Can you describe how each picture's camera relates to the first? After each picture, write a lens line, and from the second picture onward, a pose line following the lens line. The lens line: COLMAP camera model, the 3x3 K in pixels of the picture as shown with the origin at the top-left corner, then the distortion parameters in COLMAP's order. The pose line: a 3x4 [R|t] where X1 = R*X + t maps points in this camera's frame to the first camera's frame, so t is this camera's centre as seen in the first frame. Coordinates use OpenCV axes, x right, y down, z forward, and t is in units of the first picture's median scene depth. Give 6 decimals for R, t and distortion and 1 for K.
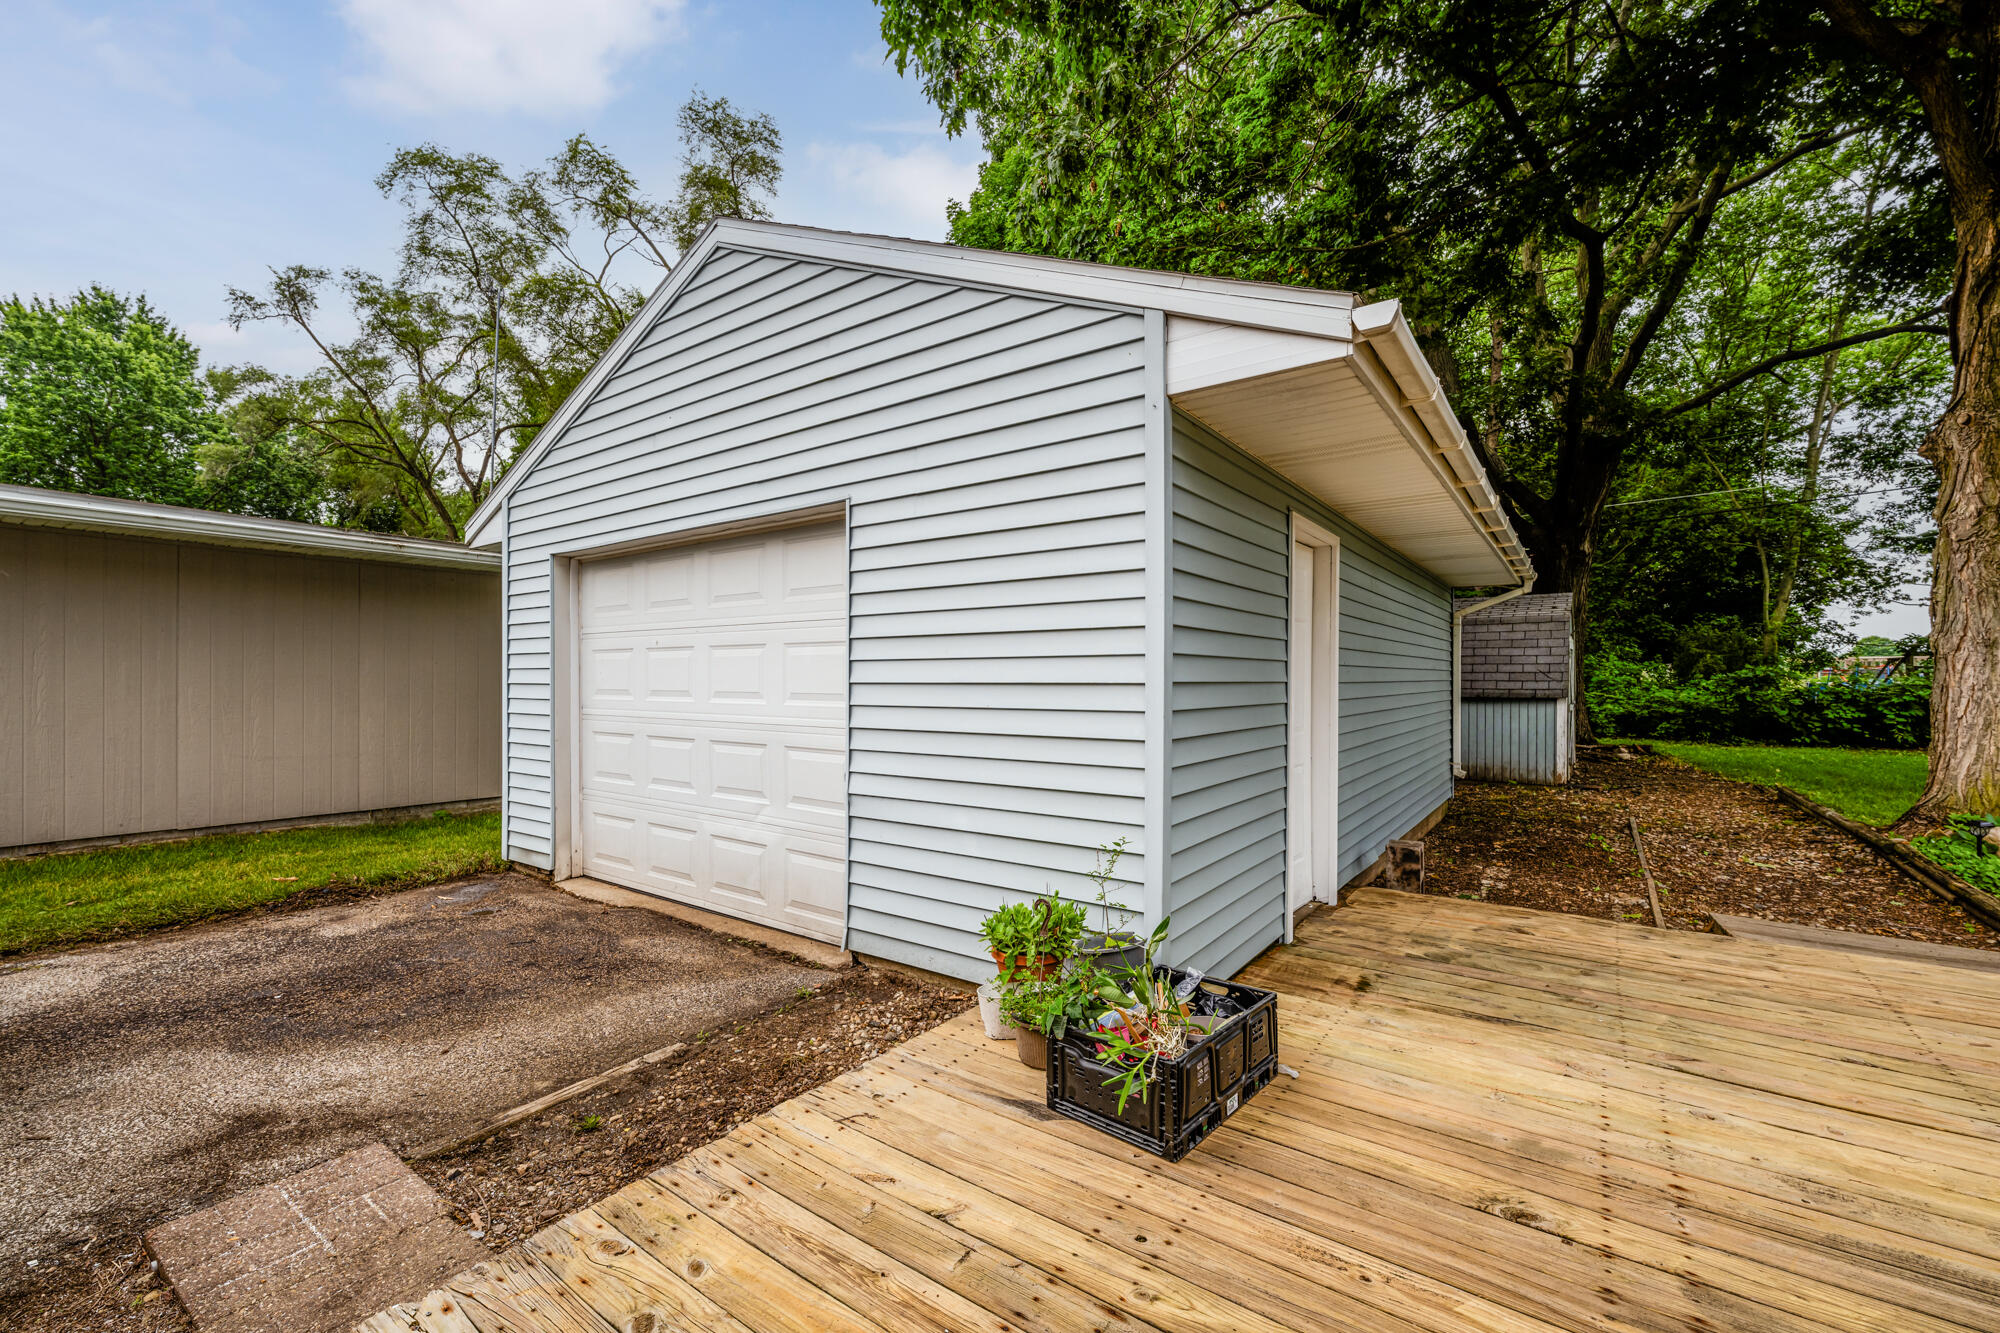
lens RADIAL K [[823.6, 0, 989.9], [0, 823.6, 682.1], [0, 0, 1]] dist [0.001027, 0.000094]
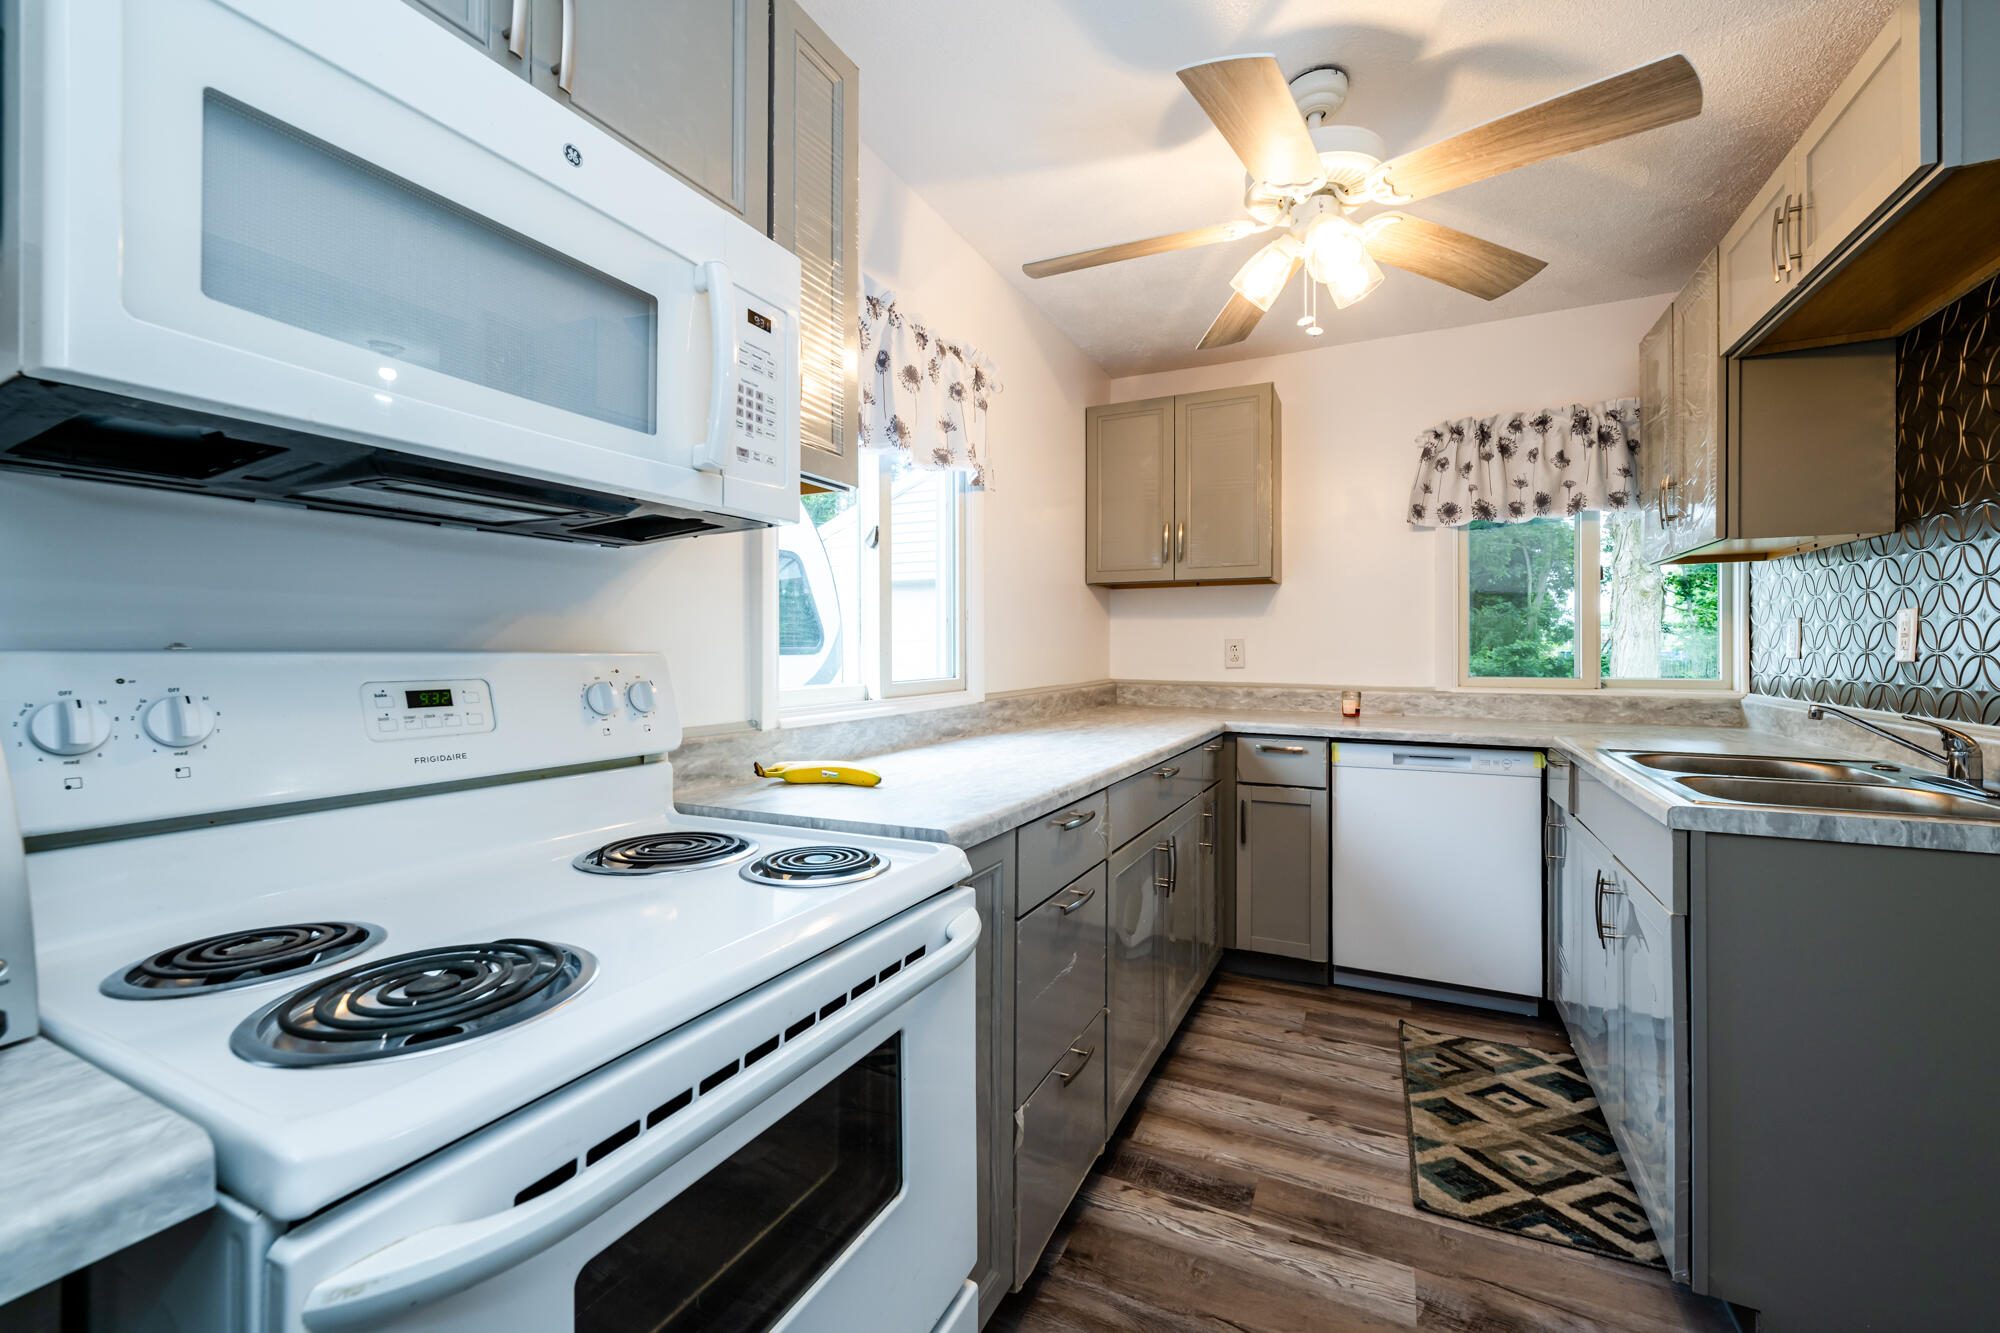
lens RADIAL K [[823.6, 0, 1002.9], [0, 823.6, 656.1], [0, 0, 1]] dist [0.001027, 0.000094]
pose [[0.982391, 0.000187, 0.186836, -0.132613], [-0.001482, 0.999976, 0.006789, -0.001906], [-0.186830, -0.006946, 0.982368, -0.137903]]
